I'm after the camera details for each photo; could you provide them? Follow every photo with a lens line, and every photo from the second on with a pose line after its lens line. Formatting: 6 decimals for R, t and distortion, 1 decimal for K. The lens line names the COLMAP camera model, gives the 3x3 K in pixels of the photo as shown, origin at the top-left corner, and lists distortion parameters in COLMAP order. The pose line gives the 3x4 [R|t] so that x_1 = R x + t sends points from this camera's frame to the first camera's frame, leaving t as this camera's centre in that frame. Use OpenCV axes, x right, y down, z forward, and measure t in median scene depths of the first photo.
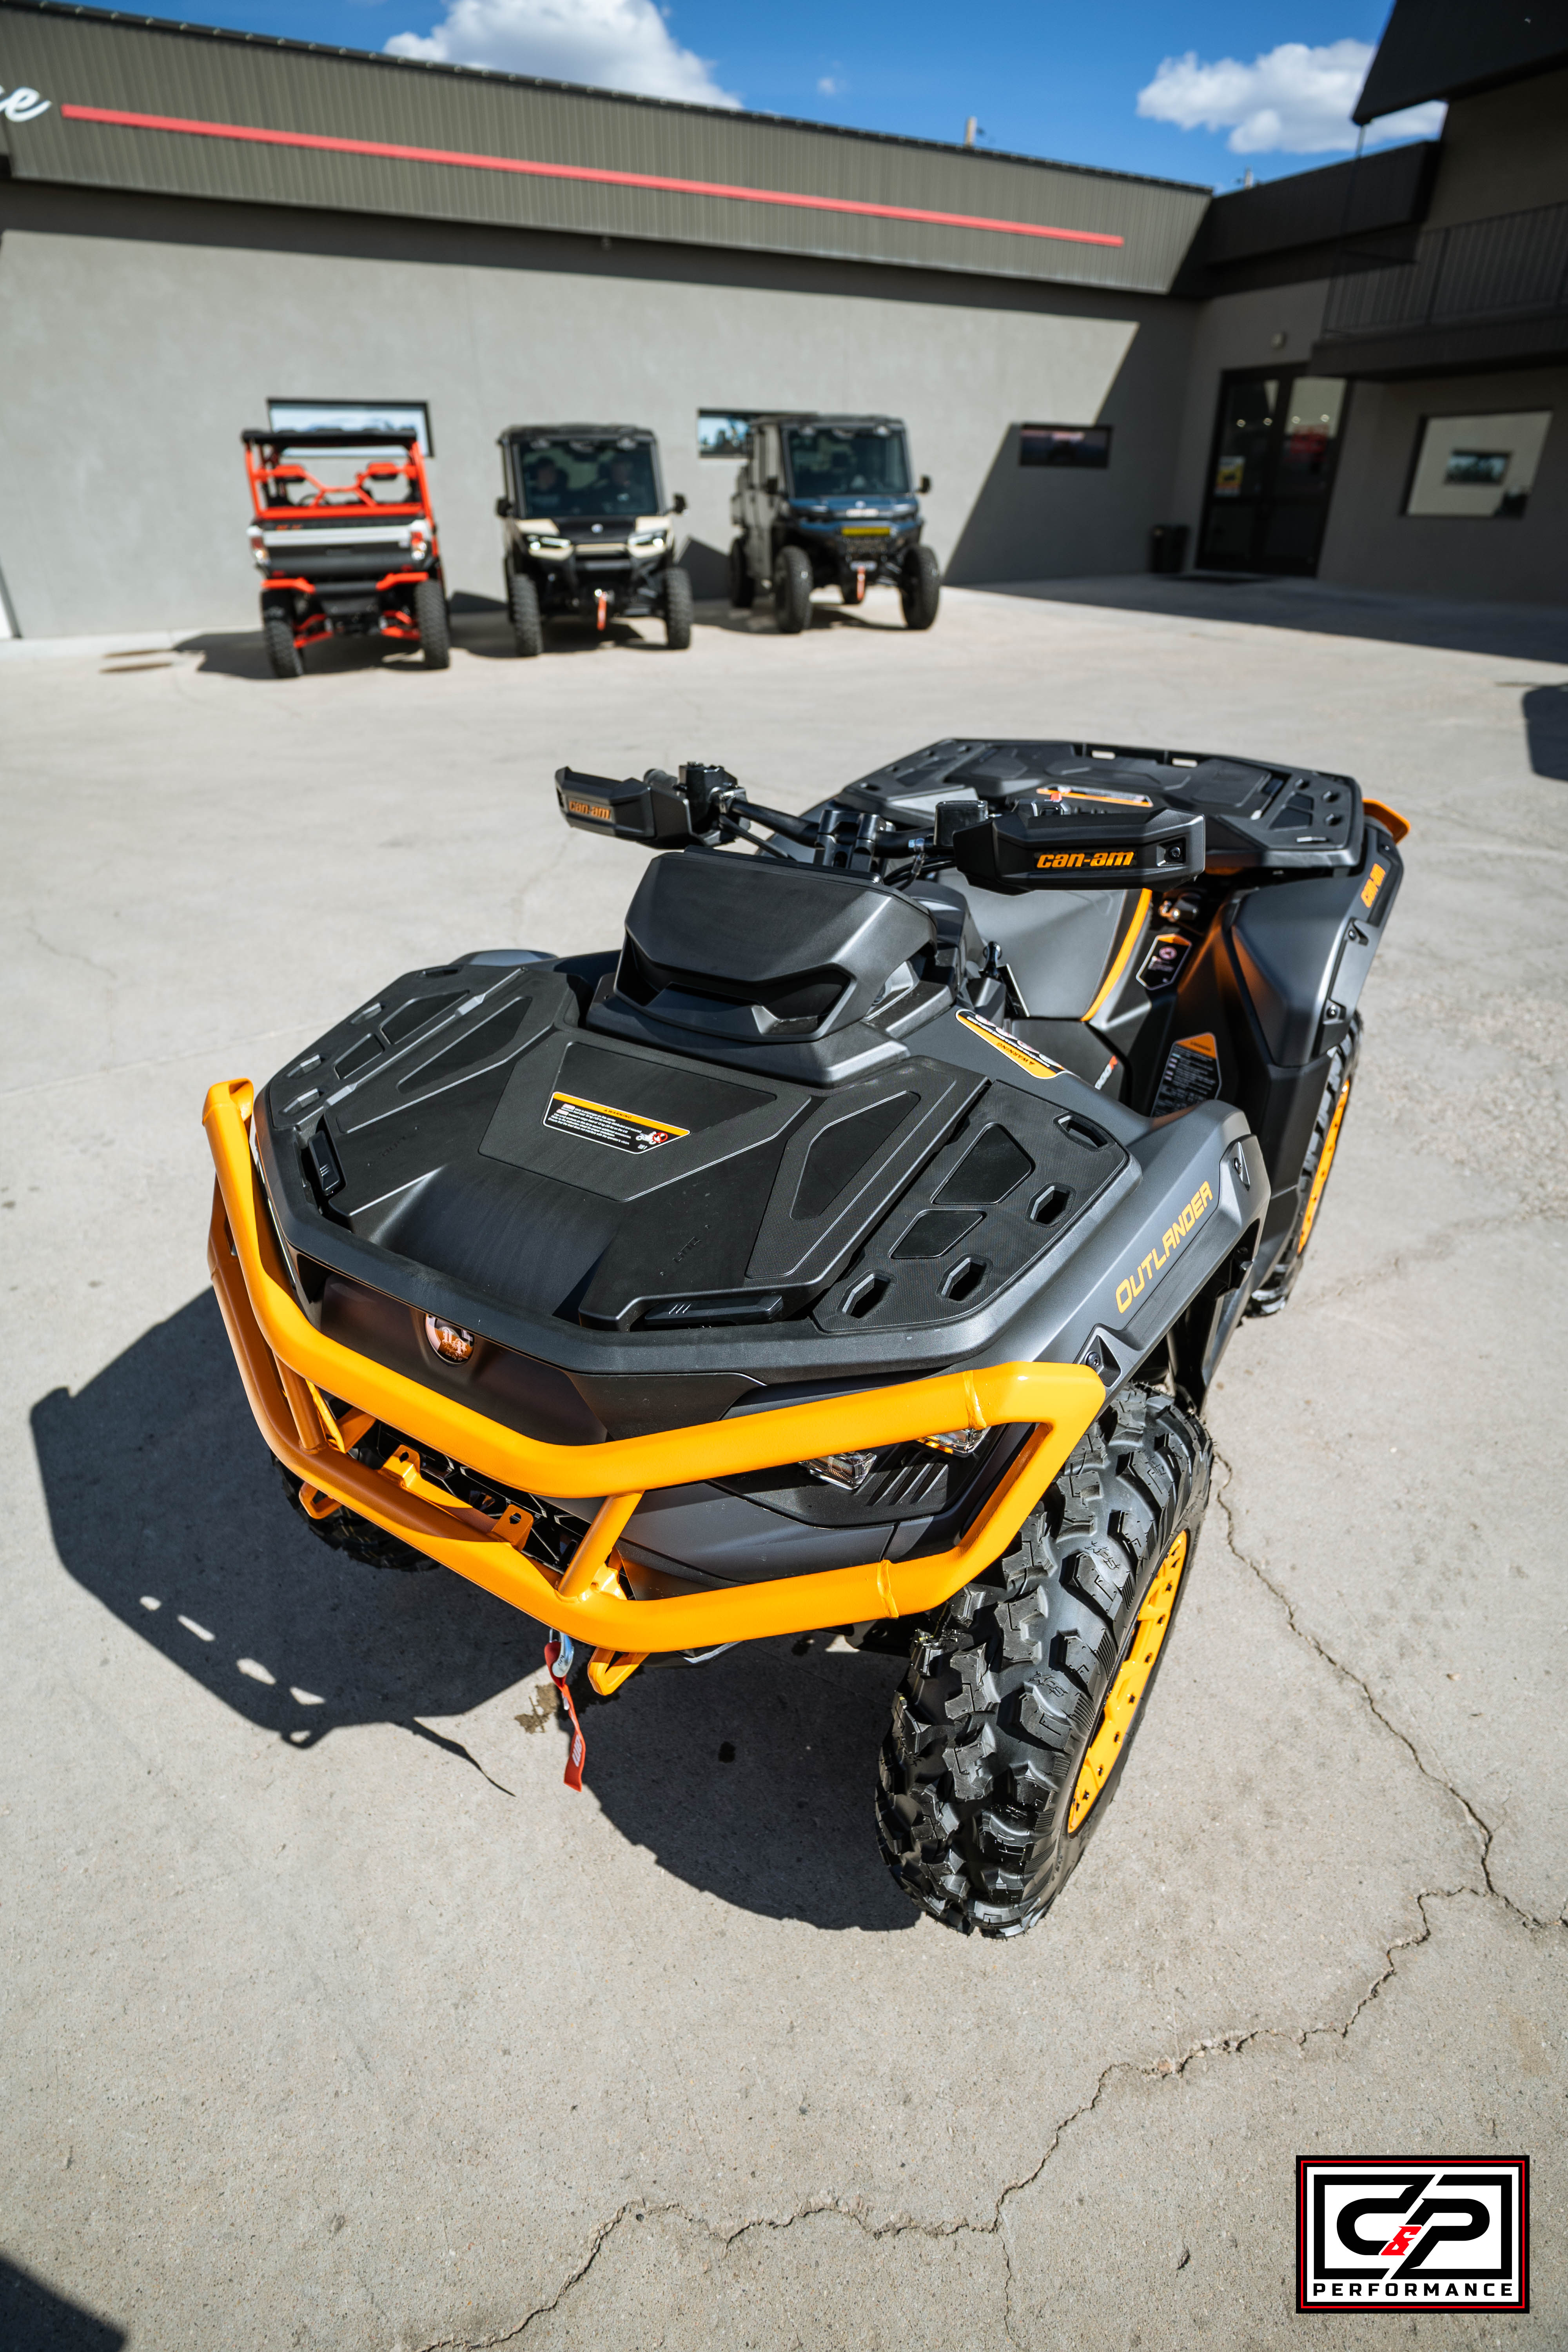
lens RADIAL K [[1157.2, 0, 772.1], [0, 1157.2, 1180.4], [0, 0, 1]] dist [-0.063648, 0.026699]
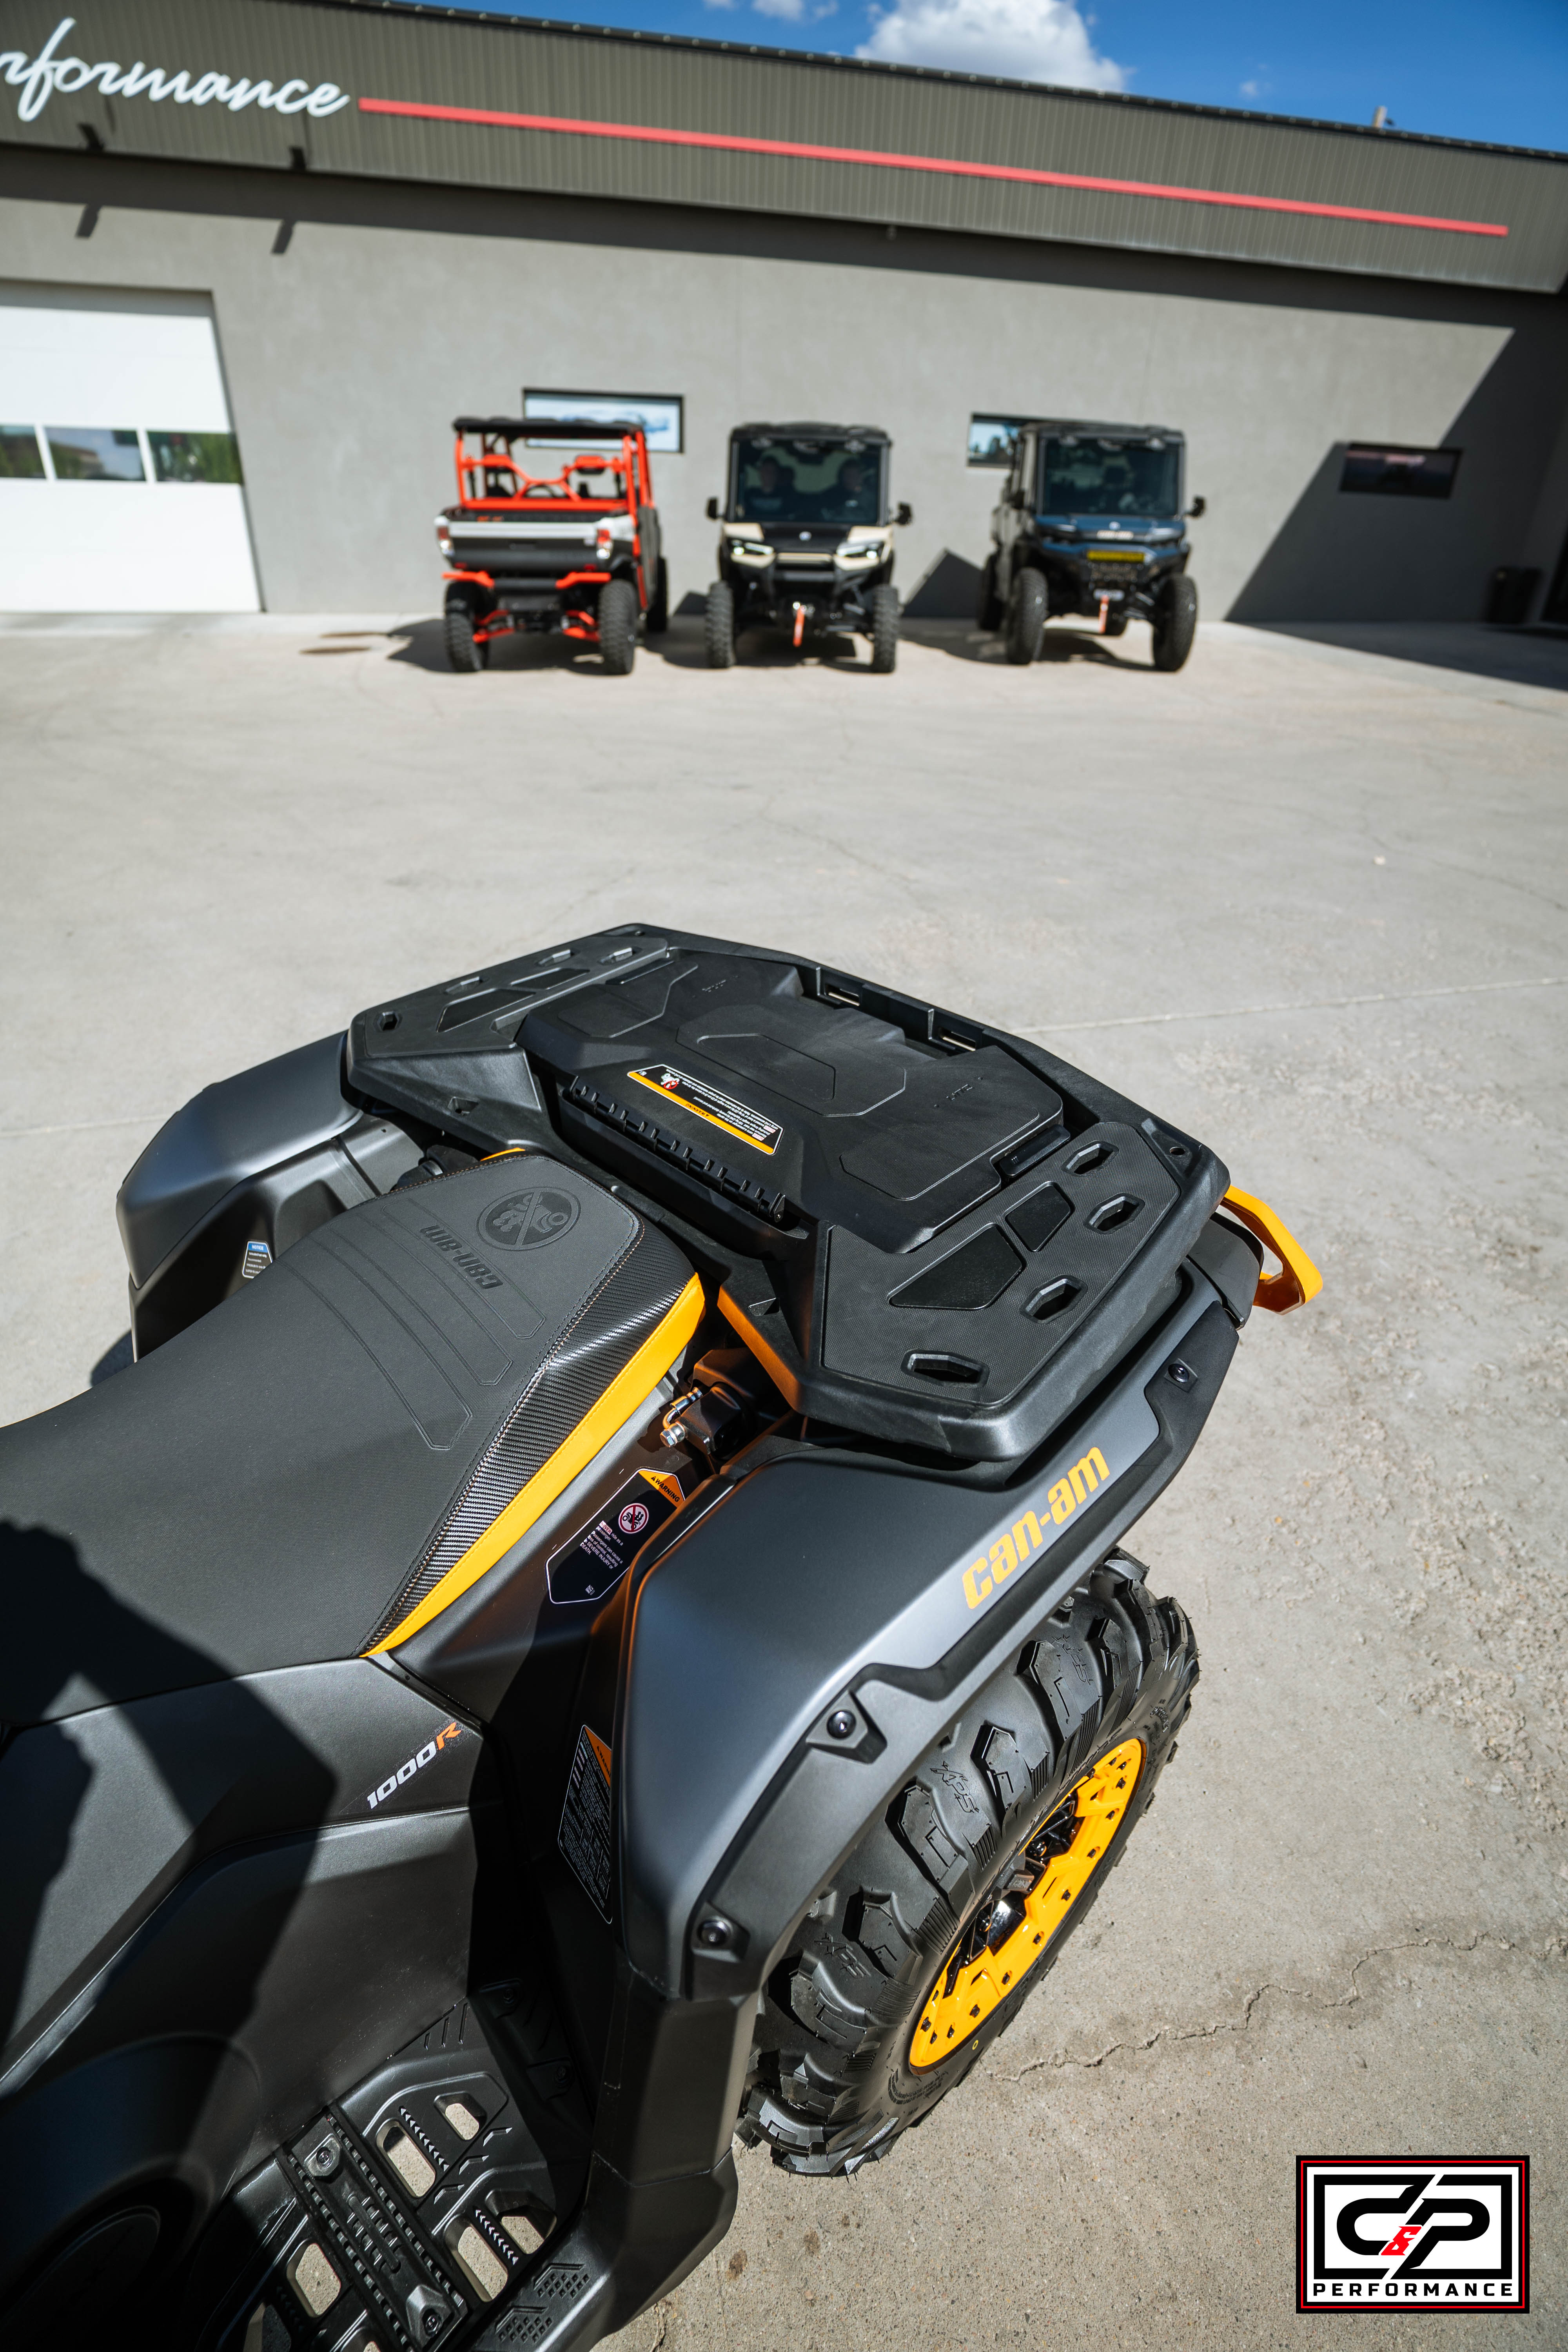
lens RADIAL K [[1157.2, 0, 770.2], [0, 1157.2, 1175.8], [0, 0, 1]] dist [-0.063648, 0.026699]
pose [[0.965549, 0.160863, -0.204546, 0.083320], [-0.162344, 0.986687, 0.009631, -0.063311], [0.203373, 0.023907, 0.978809, 0.098883]]
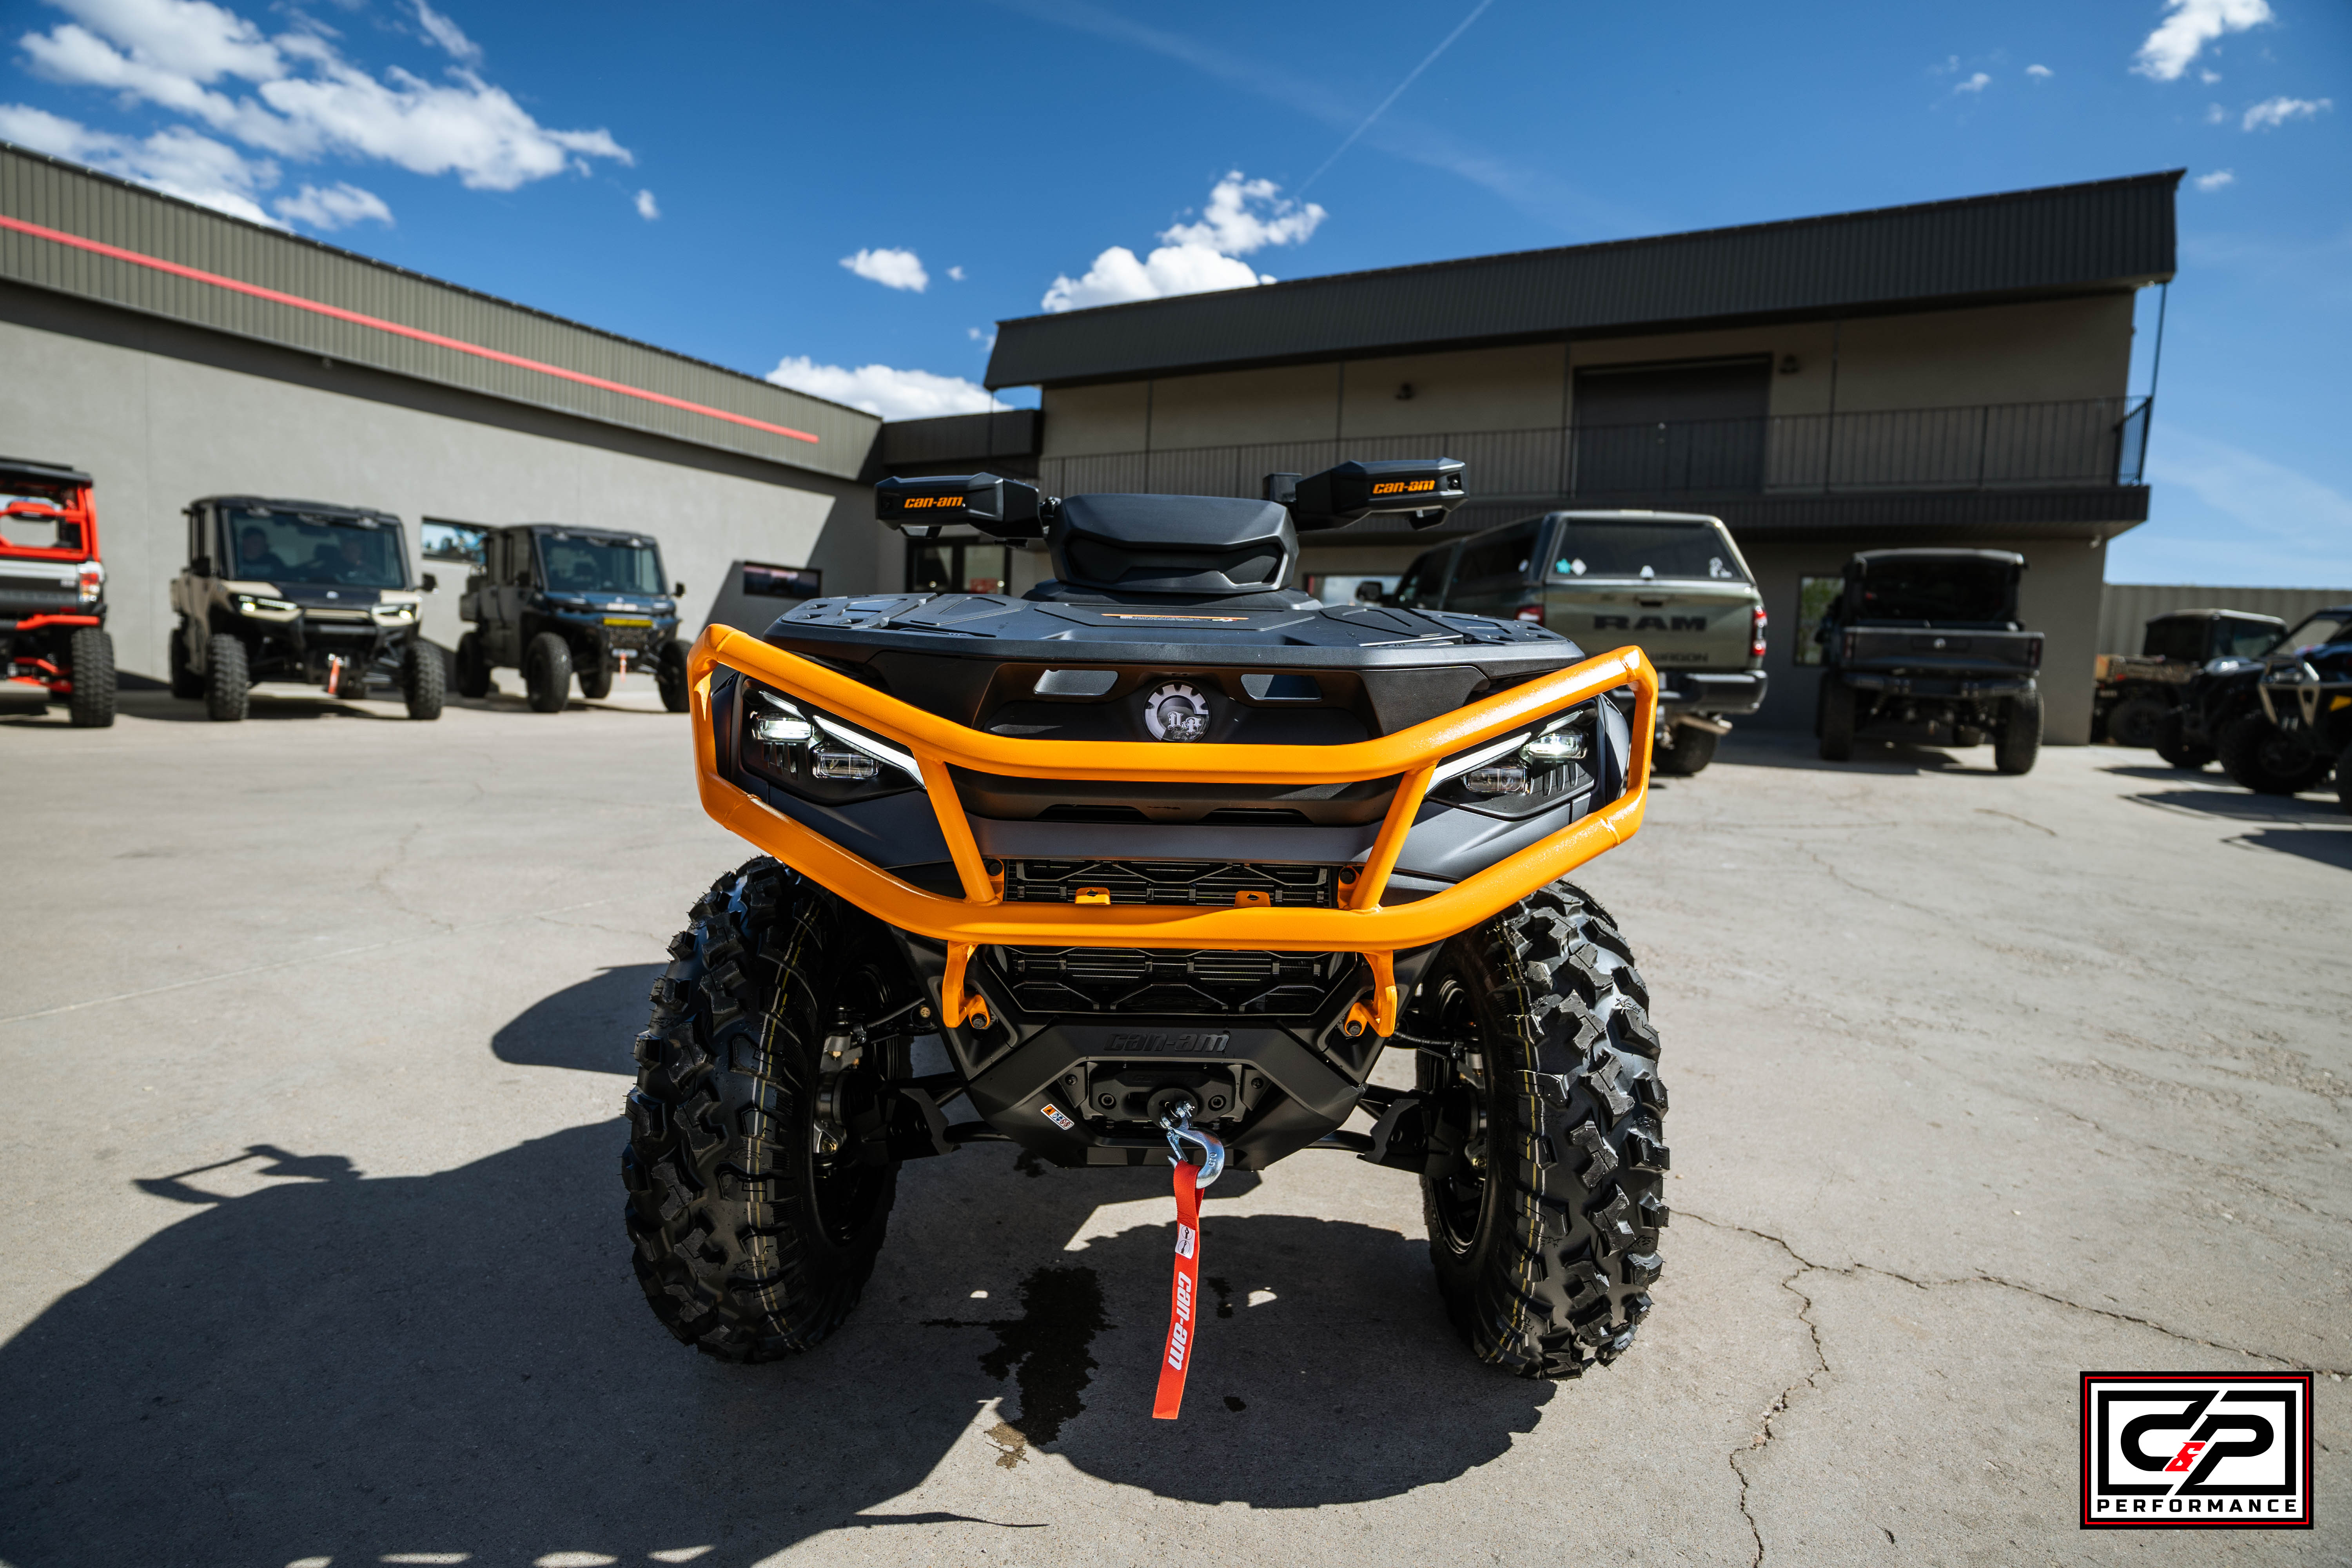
lens RADIAL K [[1157.2, 0, 1164.1], [0, 1157.2, 777.0], [0, 0, 1]] dist [-0.063648, 0.026699]
pose [[0.837535, -0.004615, 0.546364, -0.081053], [0.237765, 0.903399, -0.356845, 0.051981], [-0.491938, 0.428777, 0.757725, 0.021007]]
